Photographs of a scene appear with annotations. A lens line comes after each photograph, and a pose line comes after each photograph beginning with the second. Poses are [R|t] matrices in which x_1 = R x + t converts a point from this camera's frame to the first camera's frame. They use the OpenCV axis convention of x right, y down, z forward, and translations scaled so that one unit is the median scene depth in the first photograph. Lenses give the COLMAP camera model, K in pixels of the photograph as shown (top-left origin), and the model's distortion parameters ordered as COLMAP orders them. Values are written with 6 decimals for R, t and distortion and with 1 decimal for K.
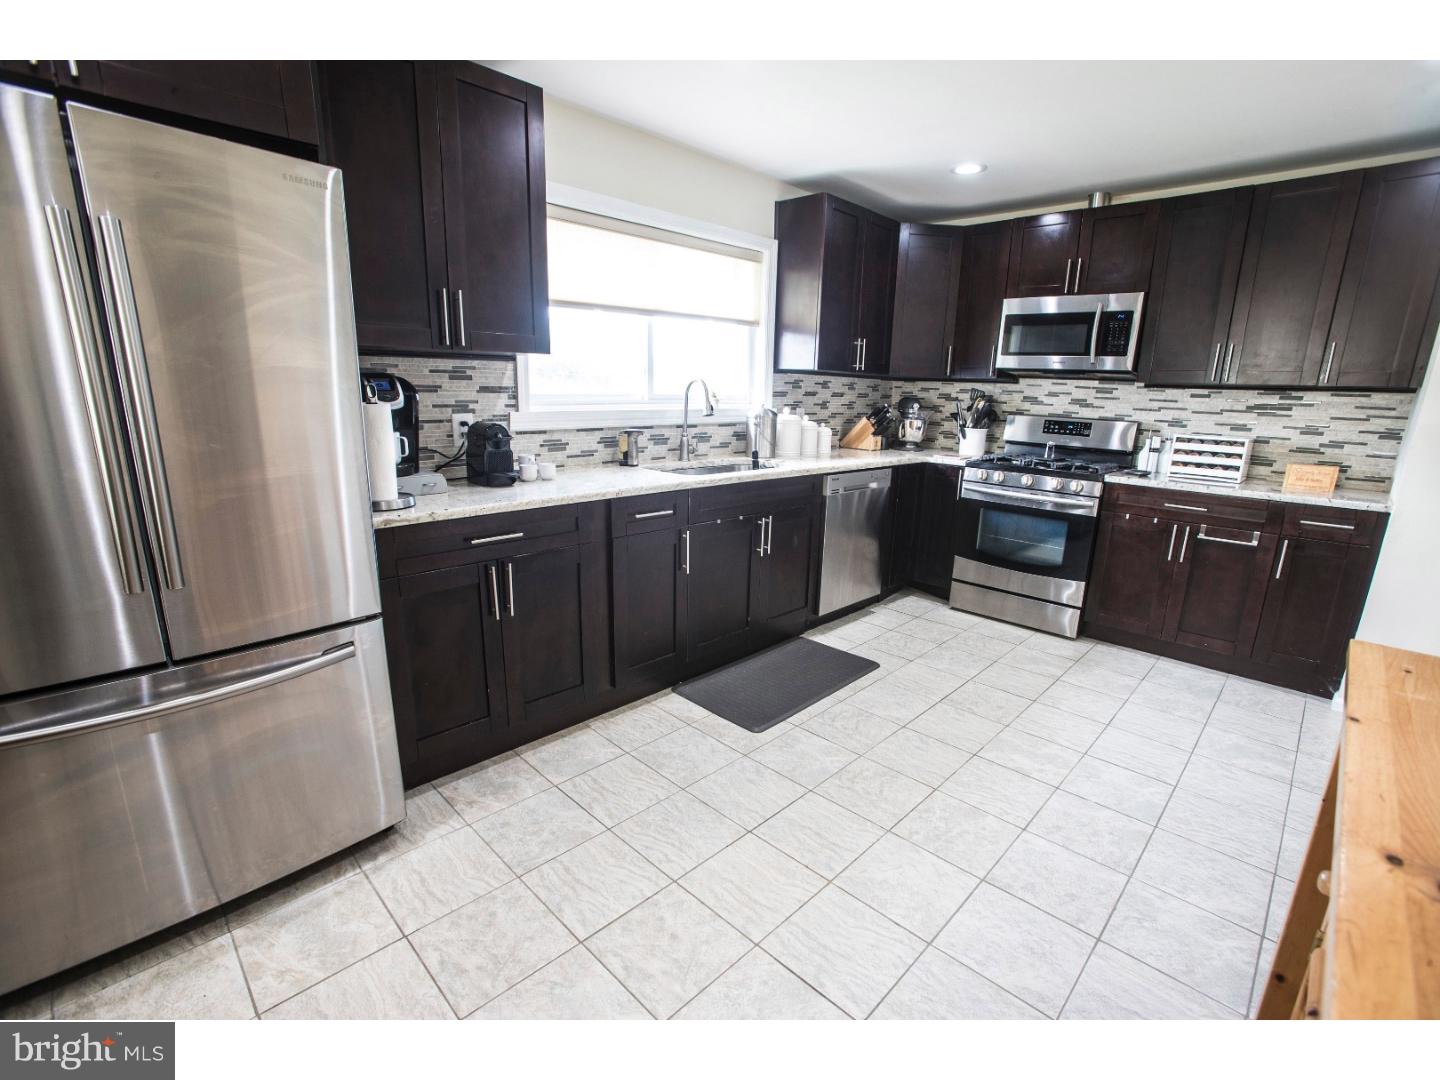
lens RADIAL K [[662.5, 0, 734.7], [0, 662.5, 549.2], [0, 0, 1]] dist [-0.088590, 0.046225]
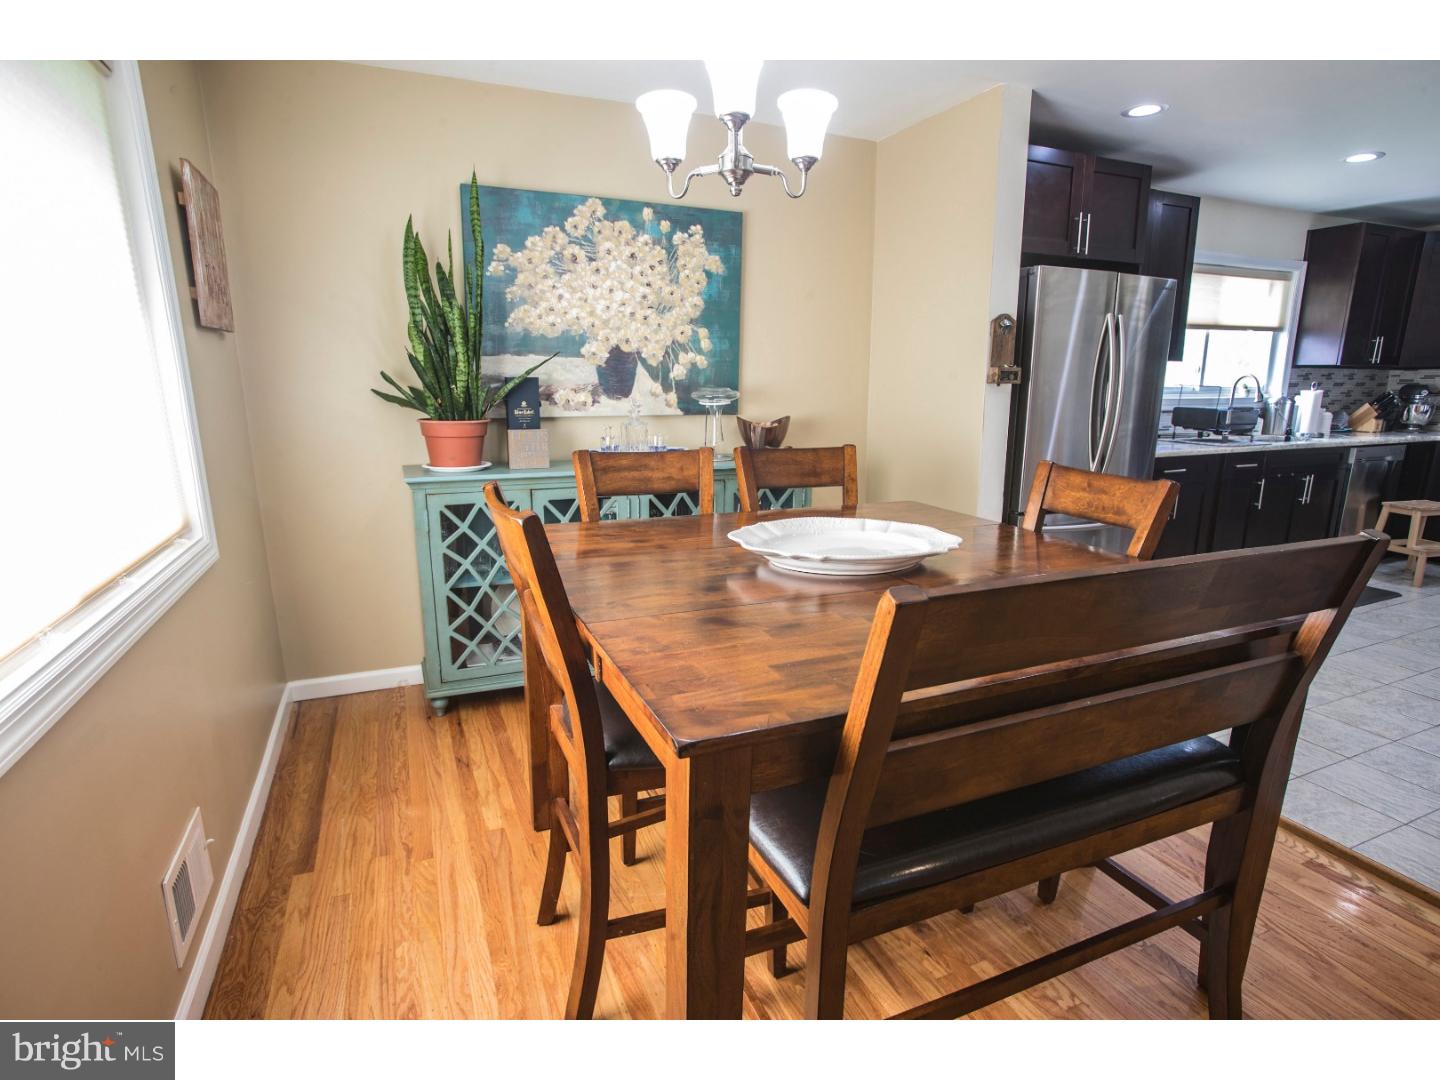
lens RADIAL K [[763.6, 0, 720.0], [0, 763.6, 540.0], [0, 0, 1]] dist [-0.079740, 0.042900]
pose [[0.926435, 0.055179, -0.372389, -0.441621], [-0.065961, 0.997690, -0.016267, 0.164865], [0.370631, 0.039633, 0.927934, -0.745733]]
